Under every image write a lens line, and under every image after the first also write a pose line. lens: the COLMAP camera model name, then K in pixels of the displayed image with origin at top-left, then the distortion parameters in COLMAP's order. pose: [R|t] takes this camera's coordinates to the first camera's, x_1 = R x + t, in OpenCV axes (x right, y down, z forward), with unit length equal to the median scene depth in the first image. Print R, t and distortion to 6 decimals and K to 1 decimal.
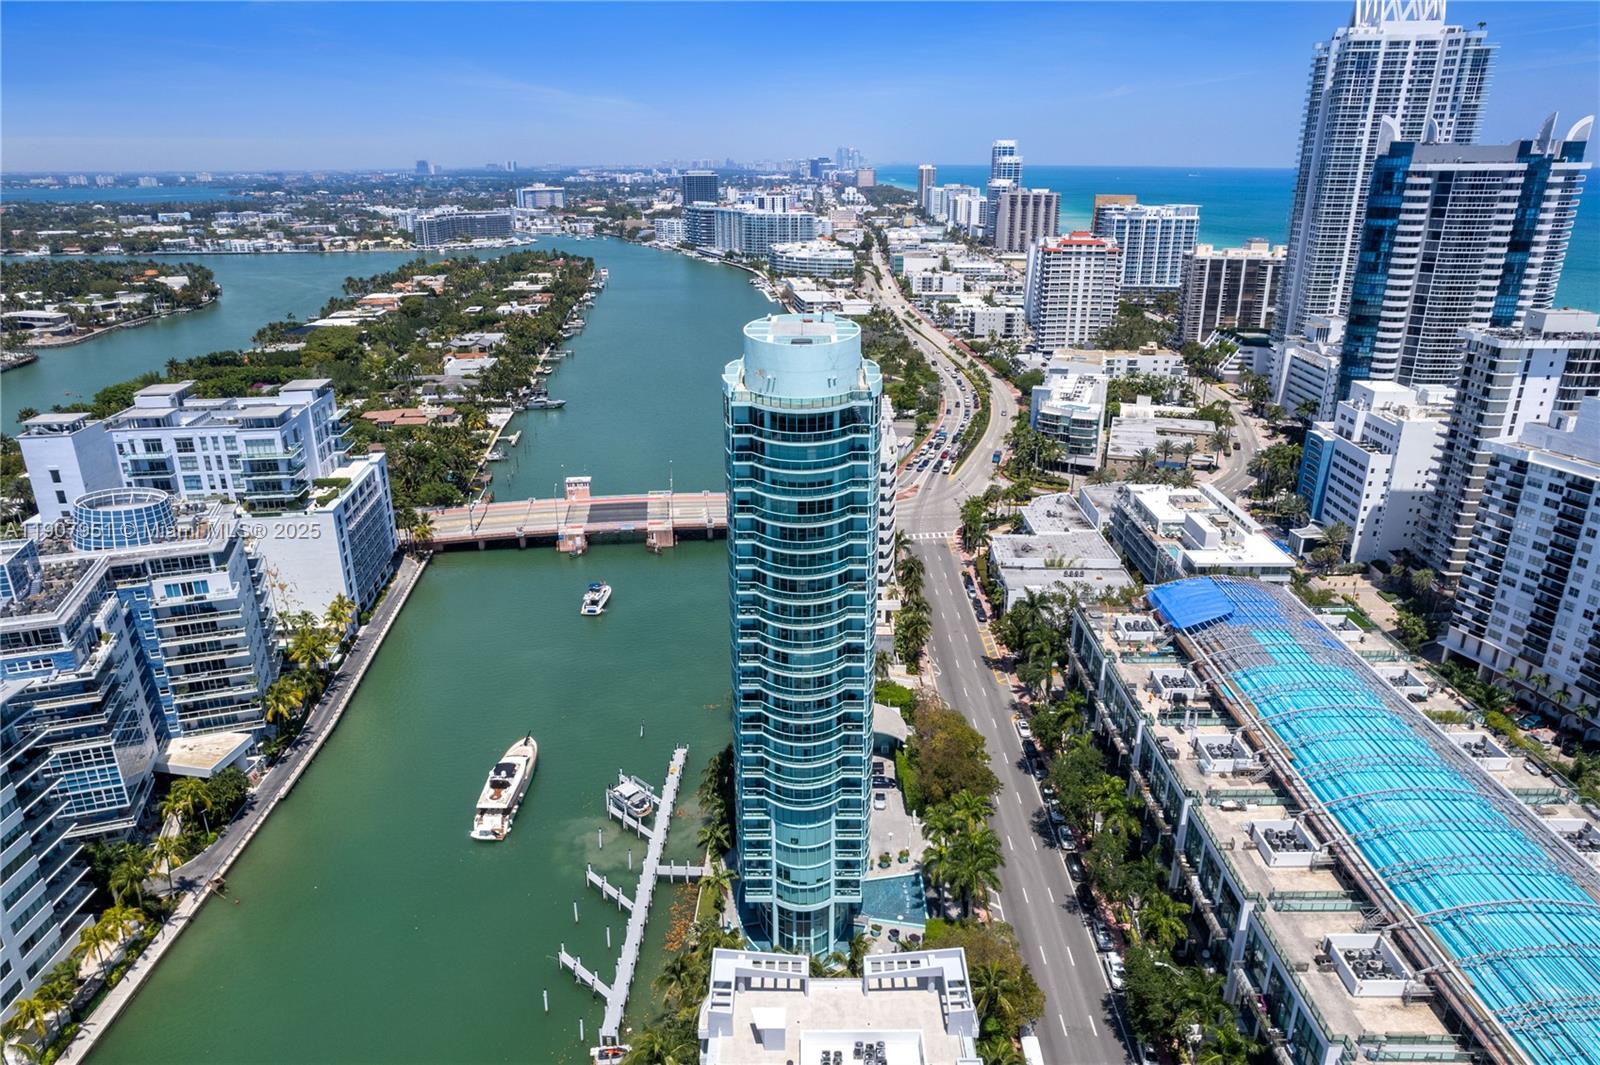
lens RADIAL K [[1026.2, 0, 796.8], [0, 1026.2, 538.9], [0, 0, 1]] dist [-0.081455, 0.069755]
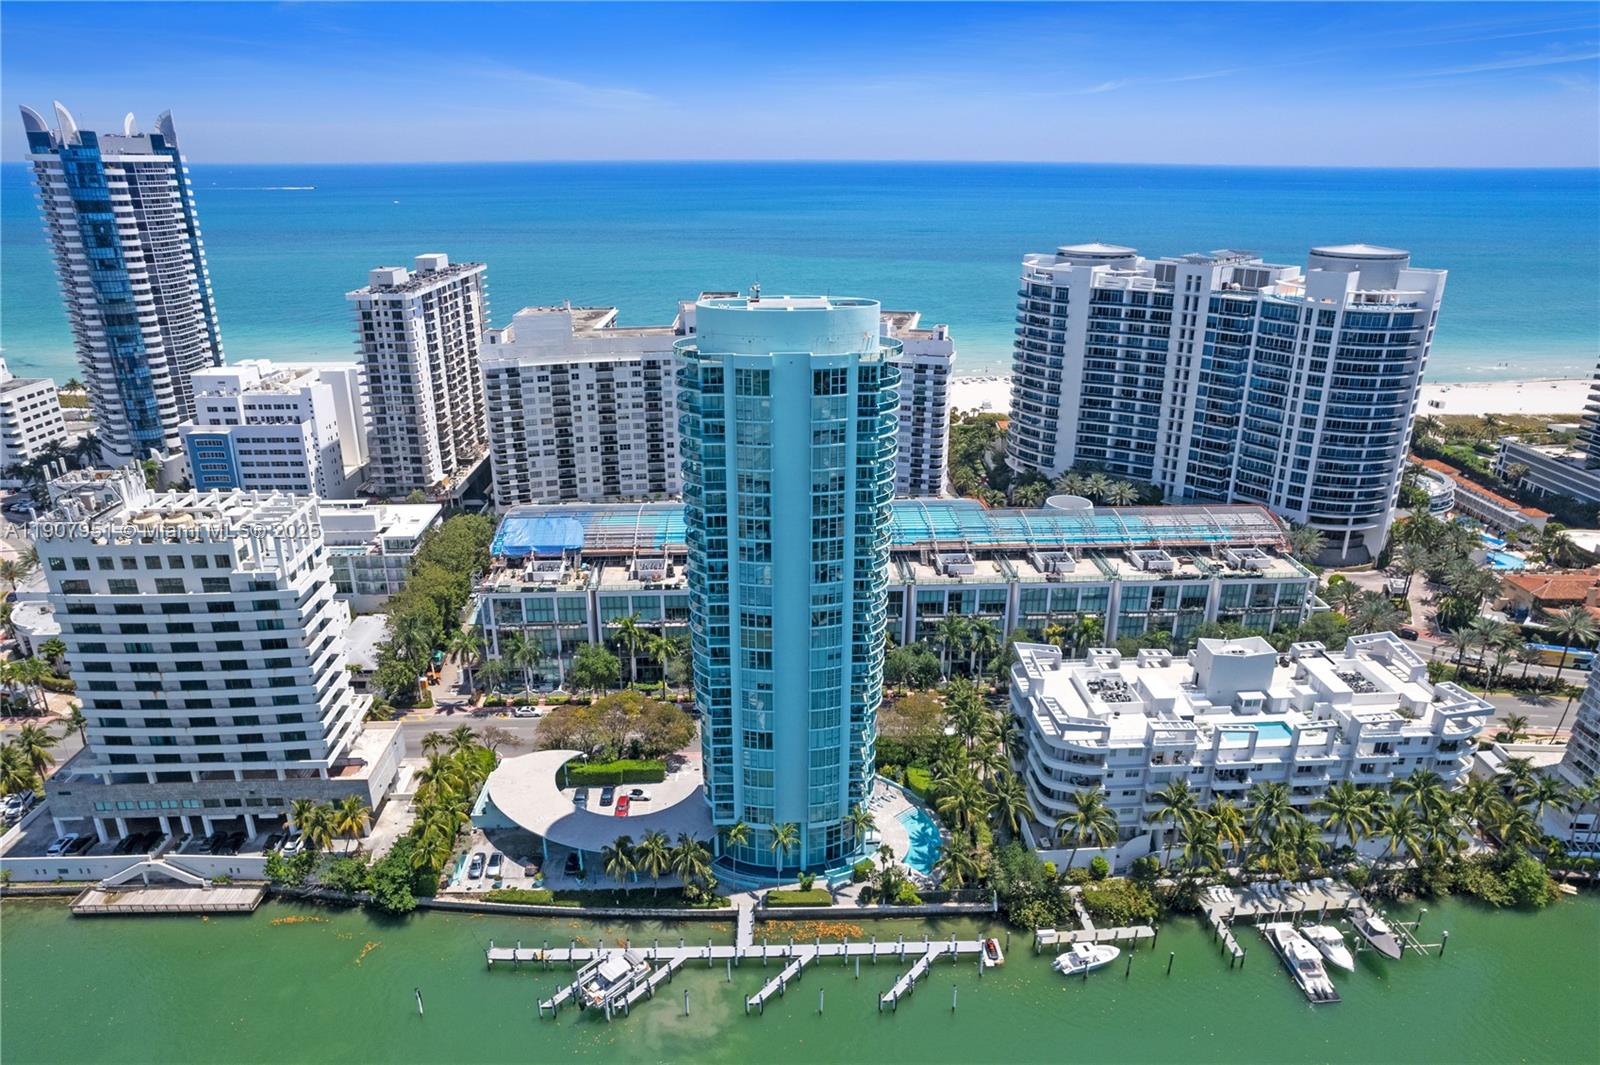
lens RADIAL K [[1026.2, 0, 796.8], [0, 1026.2, 538.9], [0, 0, 1]] dist [-0.081455, 0.069755]
pose [[-0.060275, -0.348875, 0.935229, -0.325779], [0.344993, 0.871912, 0.347490, -0.107294], [-0.936668, 0.343592, 0.067804, 0.298775]]
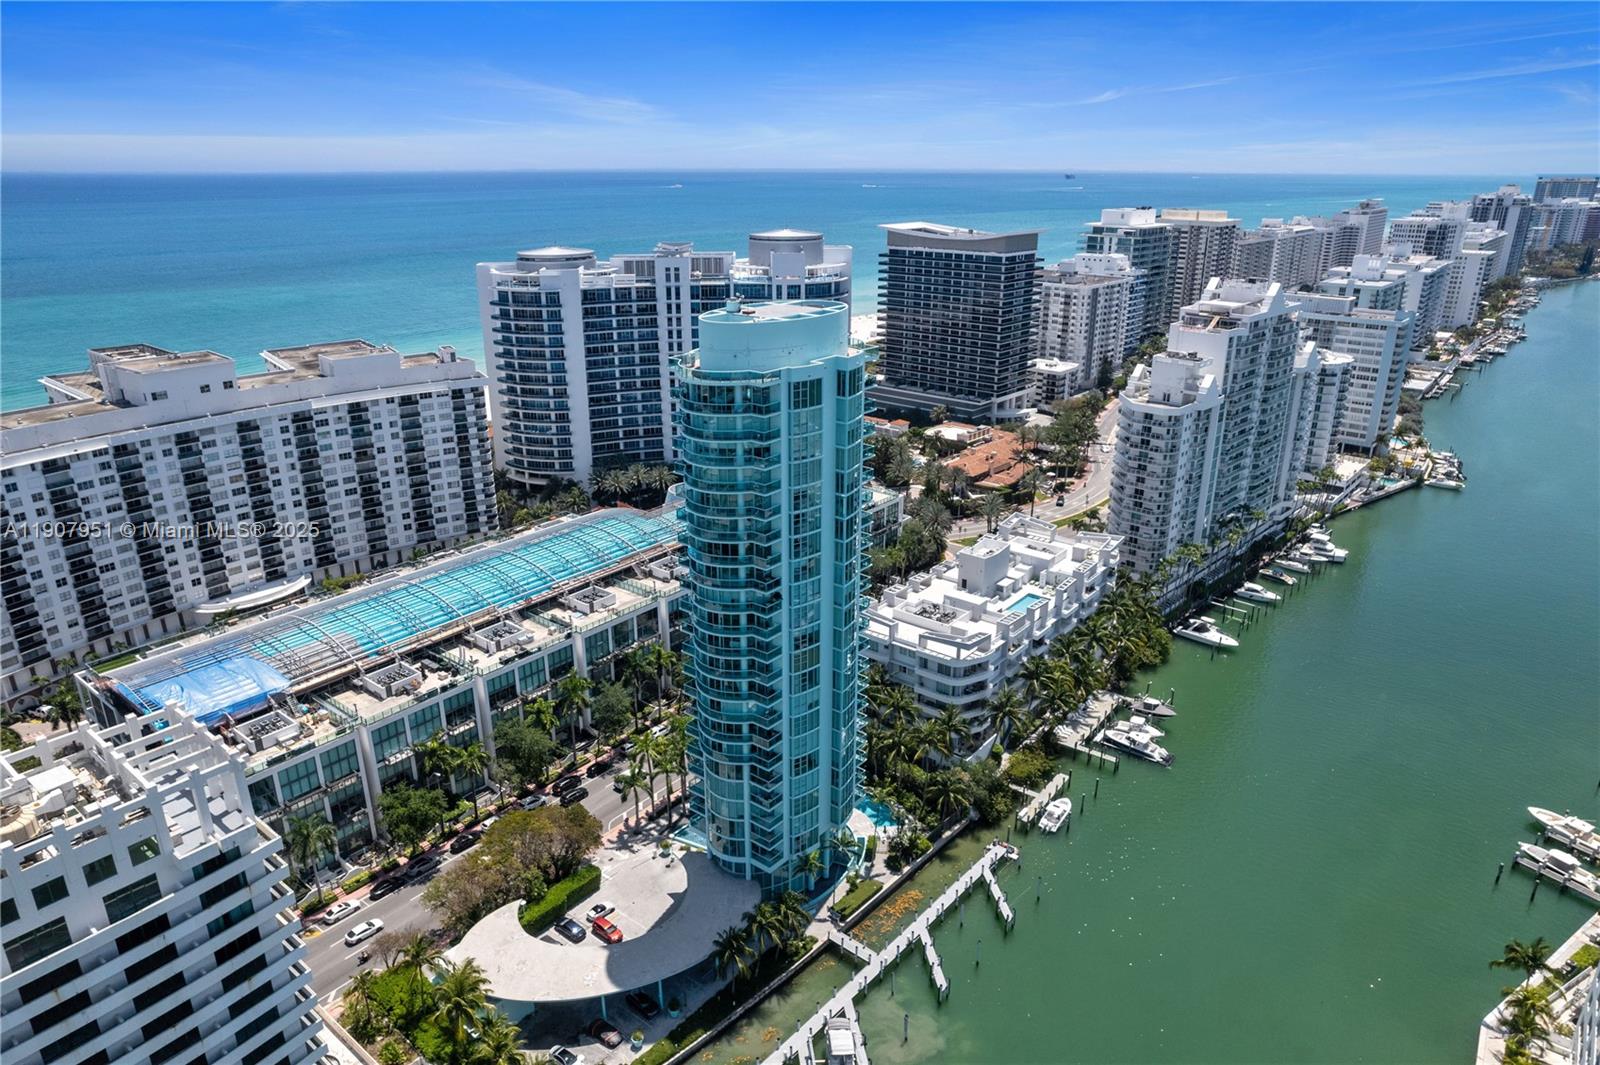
lens RADIAL K [[1026.2, 0, 796.8], [0, 1026.2, 538.9], [0, 0, 1]] dist [-0.081455, 0.069755]
pose [[-0.782000, -0.213596, 0.585536, -0.200809], [0.218525, 0.785854, 0.578515, -0.185793], [-0.583715, 0.580353, -0.567862, 0.510987]]
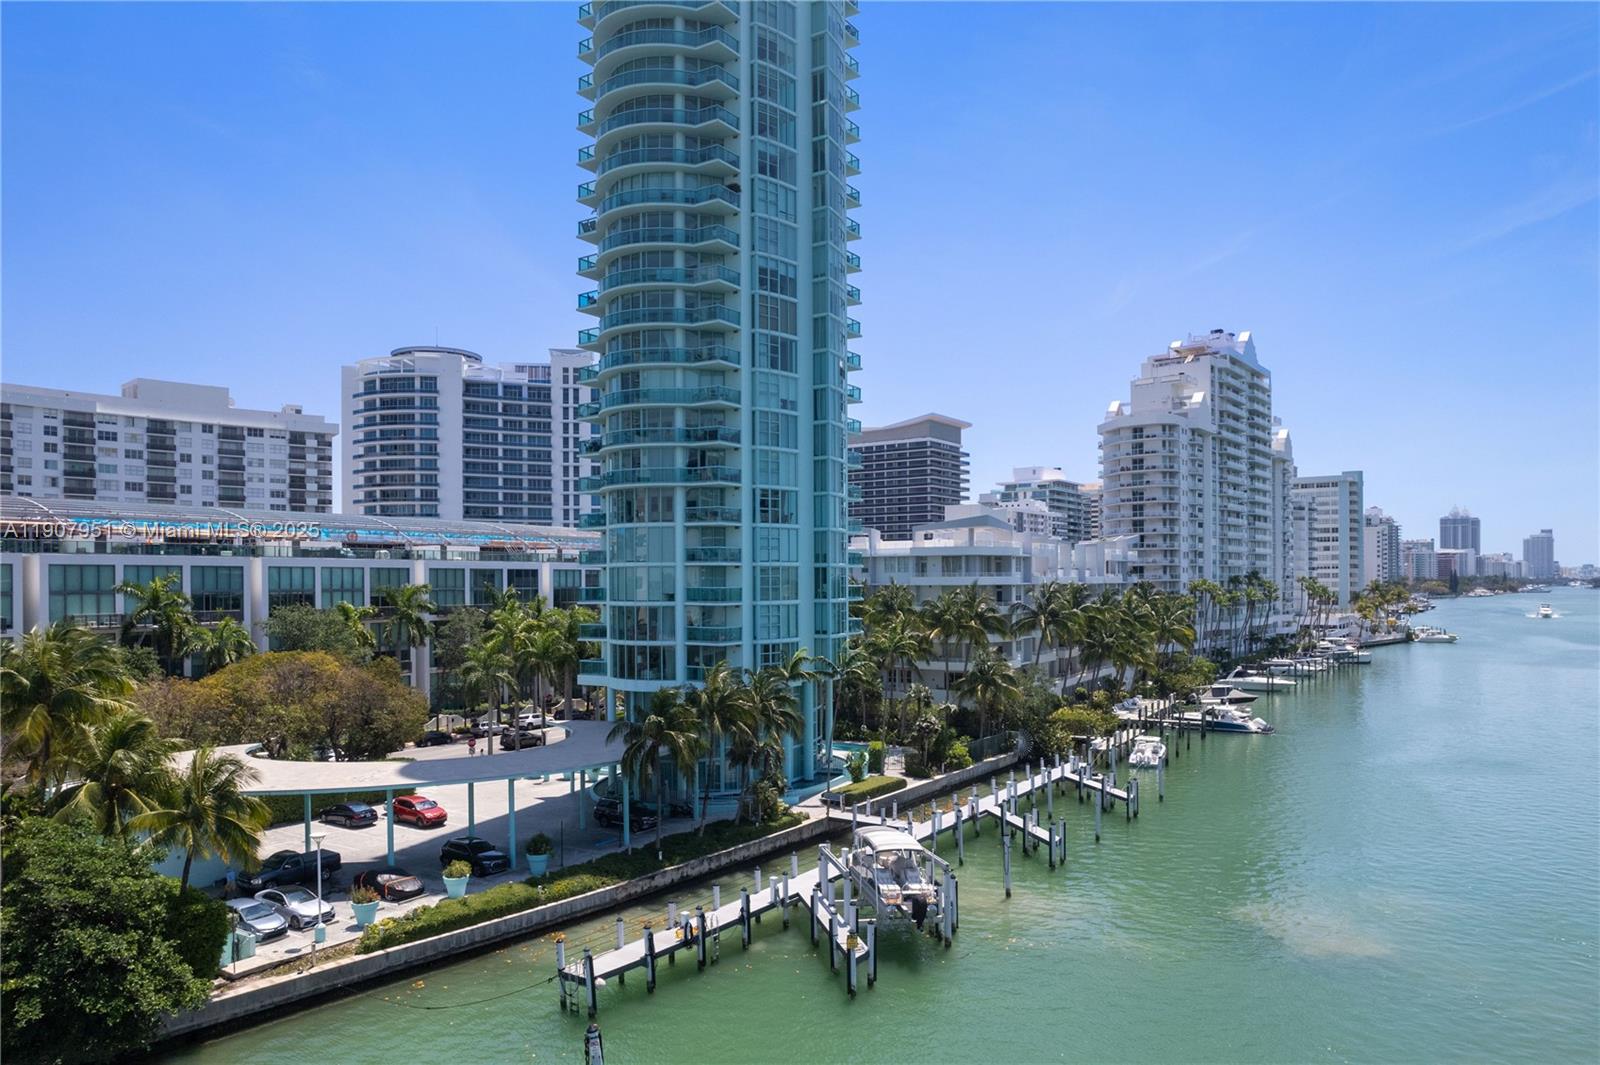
lens RADIAL K [[1052.0, 0, 792.5], [0, 1052.0, 587.4], [0, 0, 1]] dist [-0.093082, 0.098131]
pose [[-0.839406, 0.003427, 0.543494, -0.137341], [0.194511, 0.935642, 0.294515, 0.024359], [-0.507507, 0.352934, -0.786050, 0.530268]]
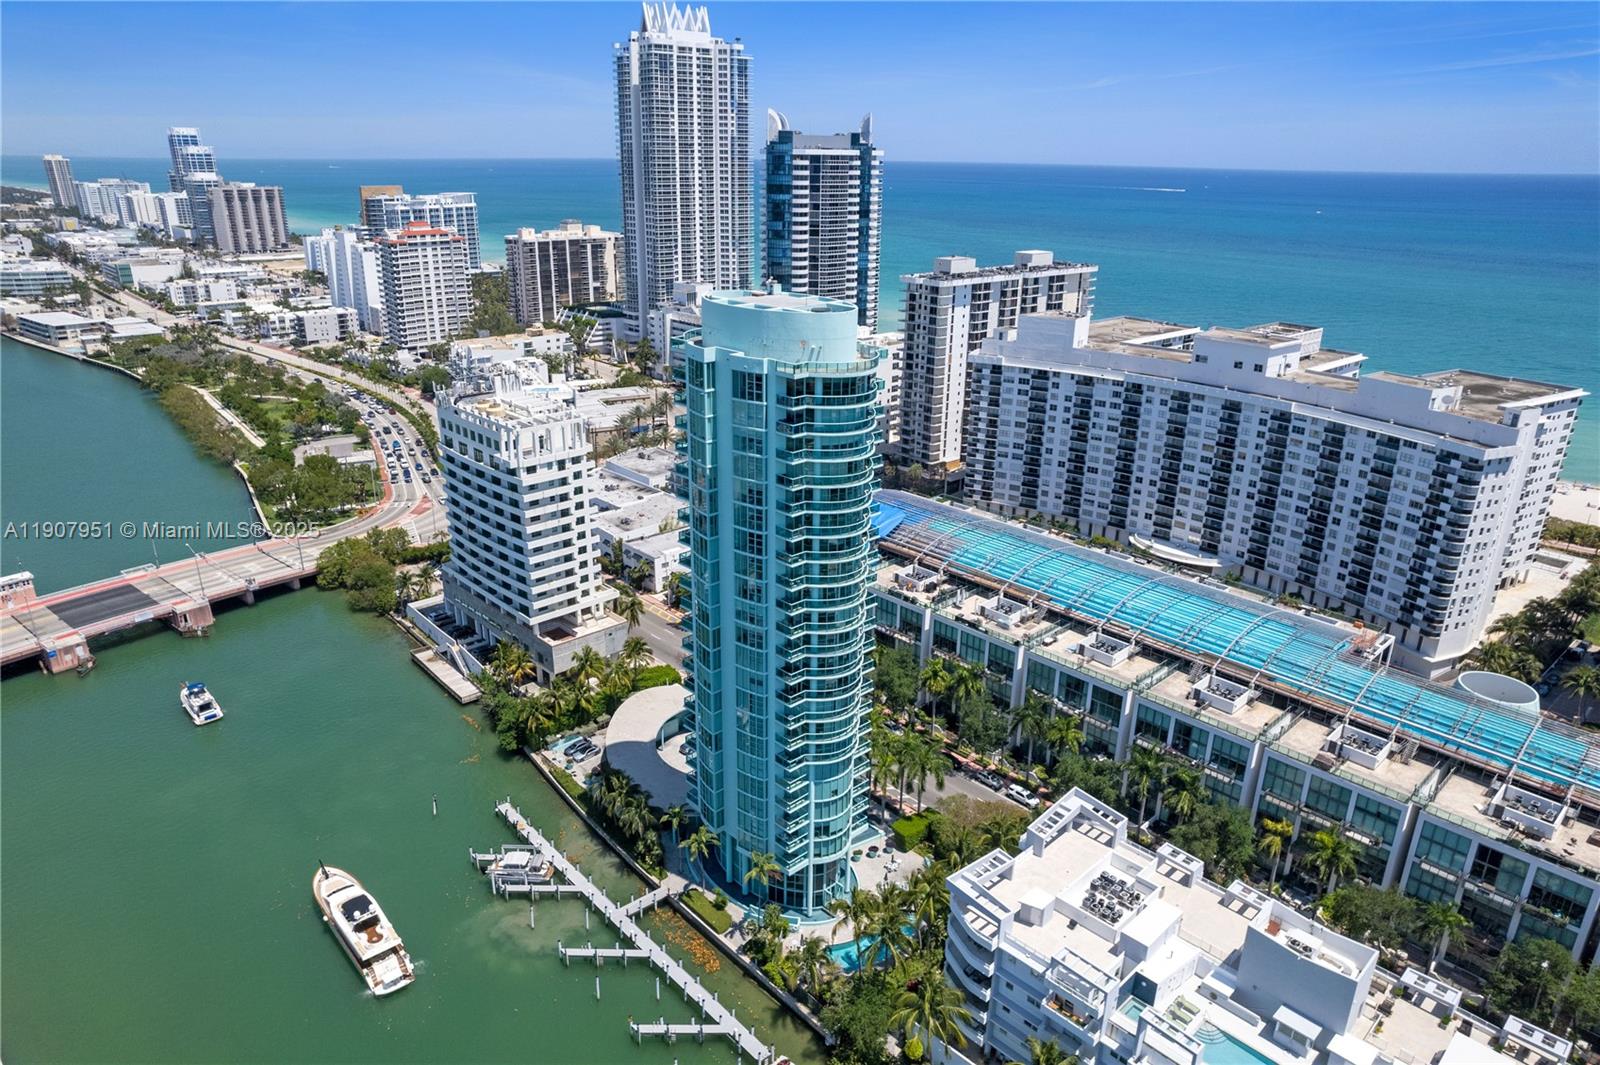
lens RADIAL K [[1026.2, 0, 796.8], [0, 1026.2, 538.9], [0, 0, 1]] dist [-0.081455, 0.069755]
pose [[0.724090, -0.232462, 0.649350, -0.207614], [0.227528, 0.969293, 0.093282, -0.019486], [-0.651095, 0.080201, 0.754747, 0.070090]]
